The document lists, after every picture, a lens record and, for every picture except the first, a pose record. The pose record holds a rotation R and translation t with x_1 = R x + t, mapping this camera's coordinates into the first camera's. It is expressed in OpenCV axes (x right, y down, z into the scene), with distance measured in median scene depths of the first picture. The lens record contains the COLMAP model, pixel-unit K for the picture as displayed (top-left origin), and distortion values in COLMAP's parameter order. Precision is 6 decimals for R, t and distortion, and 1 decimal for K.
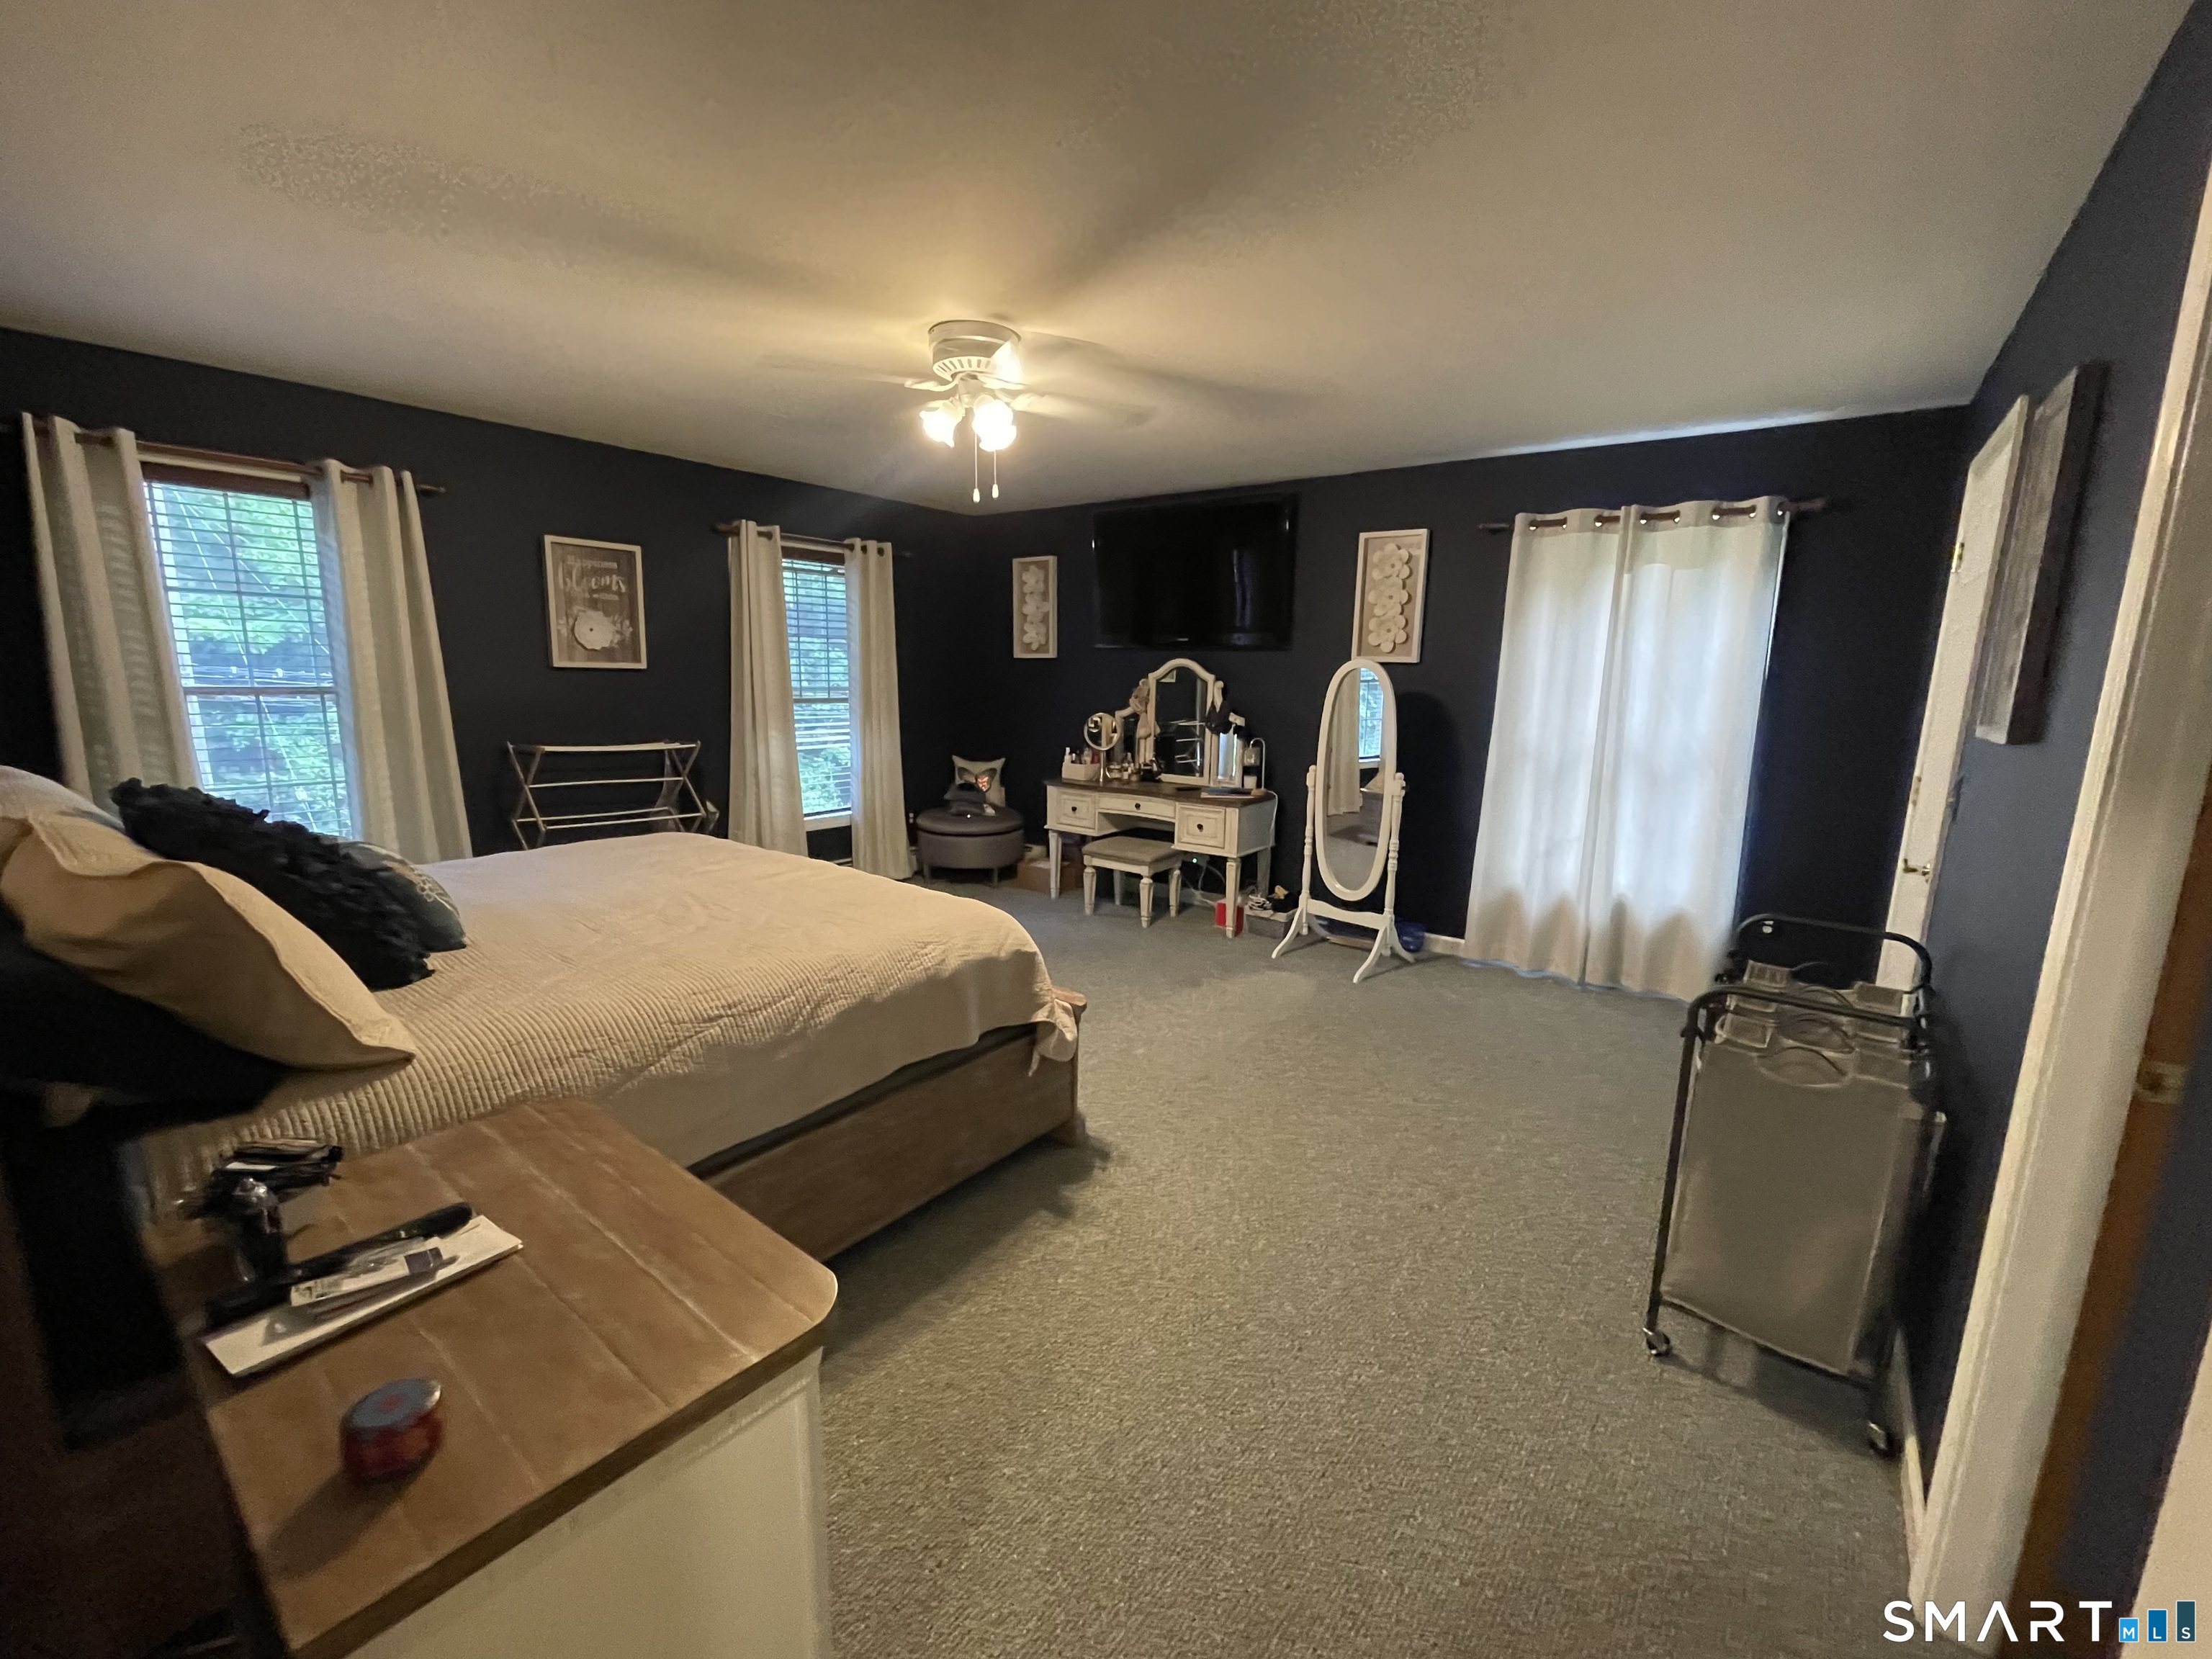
lens RADIAL K [[895.8, 0, 1105.4], [0, 895.8, 839.4], [0, 0, 1]] dist [-0.001607, -0.000476]
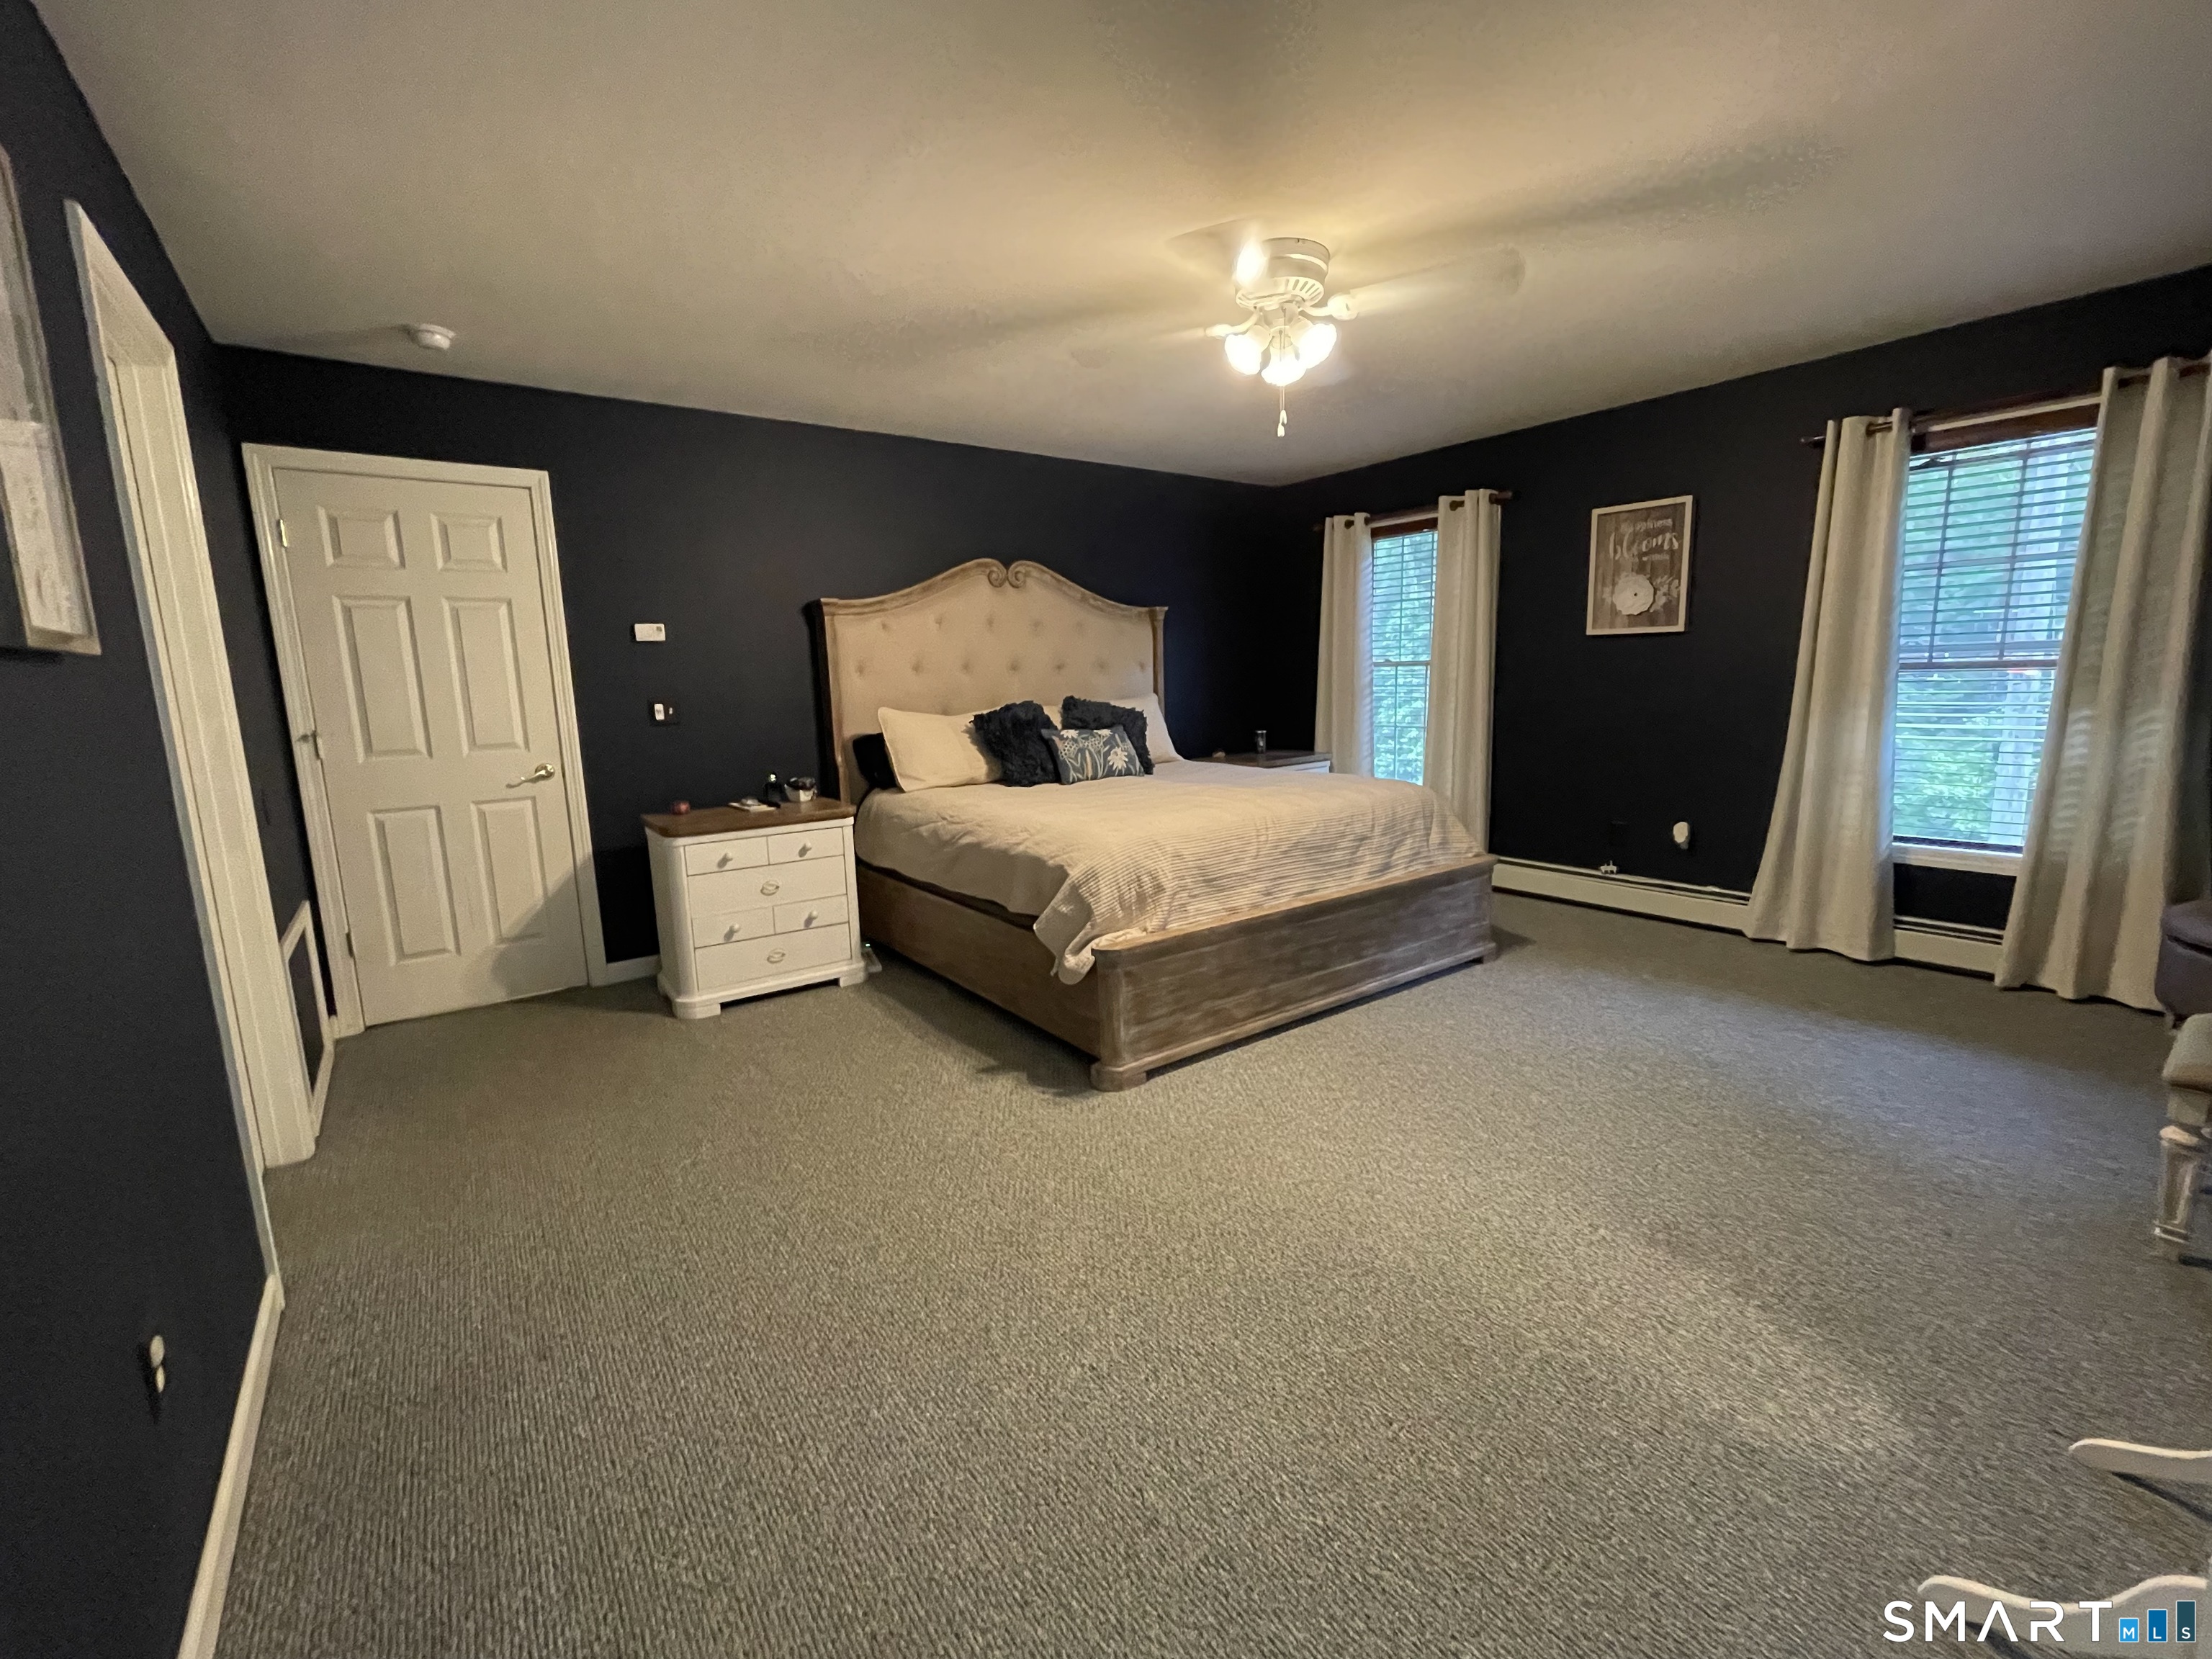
lens RADIAL K [[895.8, 0, 1106.8], [0, 895.8, 816.8], [0, 0, 1]] dist [-0.001607, -0.000476]
pose [[-0.250172, 0.139986, -0.958028, 0.548840], [-0.156735, 0.970586, 0.182749, -0.088366], [0.955431, 0.195876, -0.220873, 0.721379]]
